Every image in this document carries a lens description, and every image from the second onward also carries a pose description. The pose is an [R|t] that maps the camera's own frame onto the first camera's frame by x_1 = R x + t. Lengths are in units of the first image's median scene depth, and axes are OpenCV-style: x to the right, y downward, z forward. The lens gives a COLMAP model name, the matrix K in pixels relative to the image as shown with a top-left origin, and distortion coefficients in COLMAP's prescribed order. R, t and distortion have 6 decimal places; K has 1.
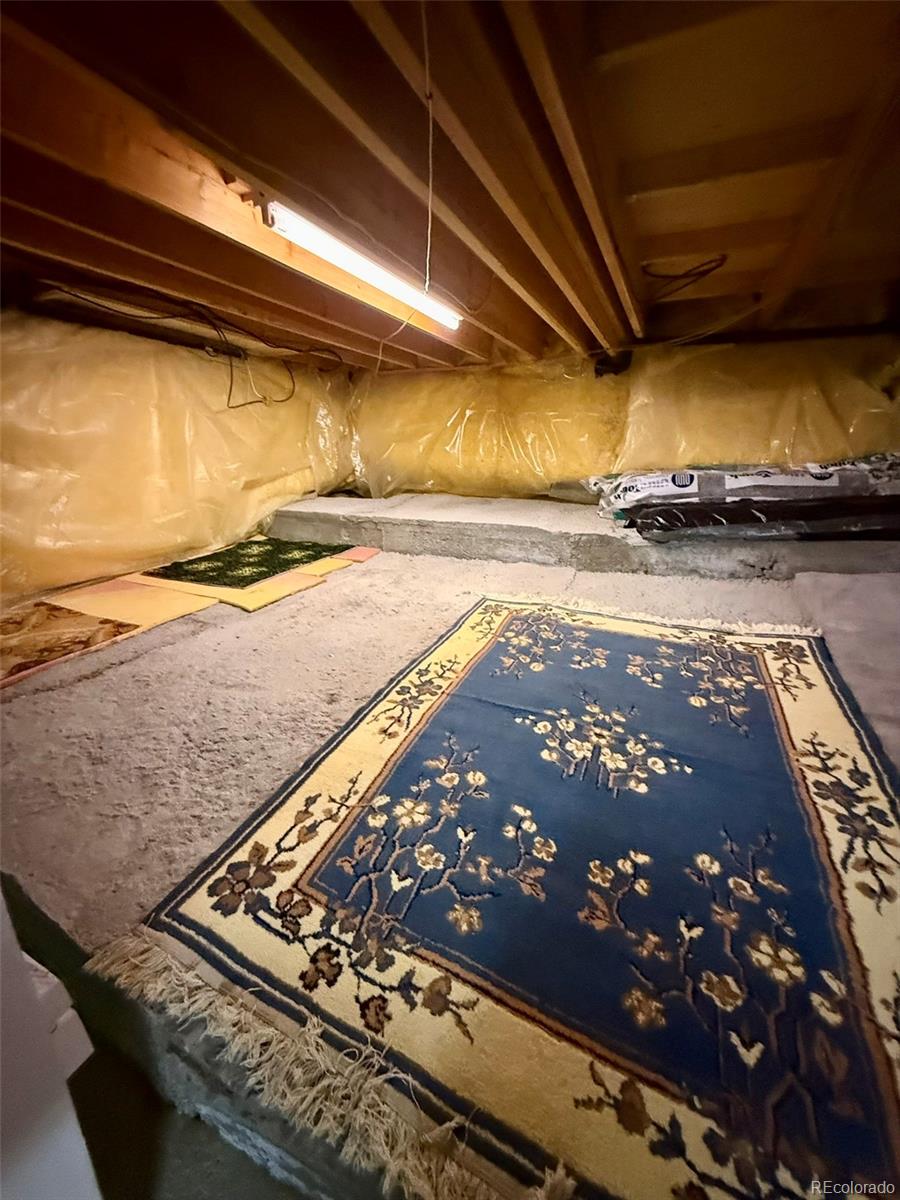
lens RADIAL K [[476.6, 0, 450.0], [0, 476.6, 600.0], [0, 0, 1]] dist [-0.000381, -0.000296]
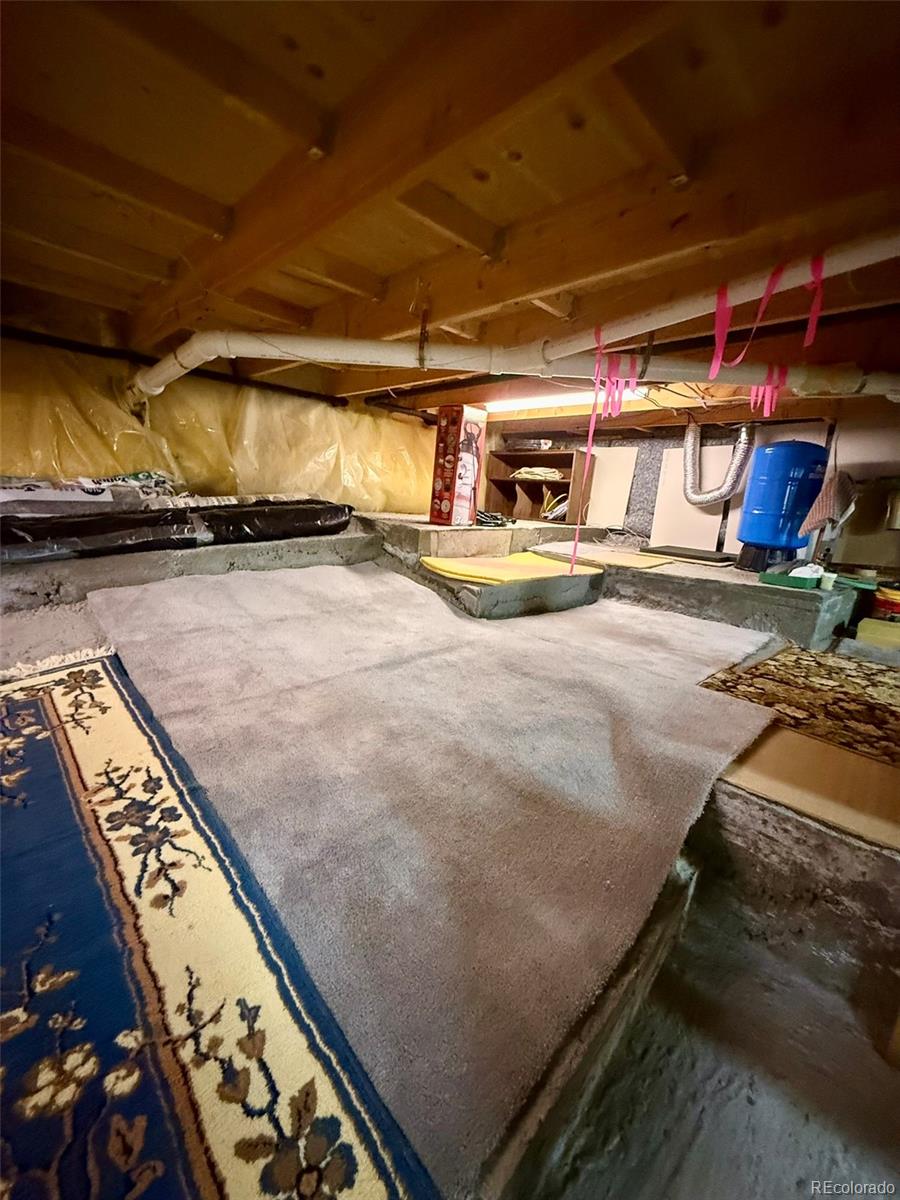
lens RADIAL K [[476.6, 0, 450.0], [0, 476.6, 600.0], [0, 0, 1]] dist [-0.000381, -0.000296]
pose [[0.360012, -0.188135, 0.913782, 0.179496], [0.219669, 0.969013, 0.112961, 0.012601], [-0.906718, 0.160062, 0.390183, -0.021358]]
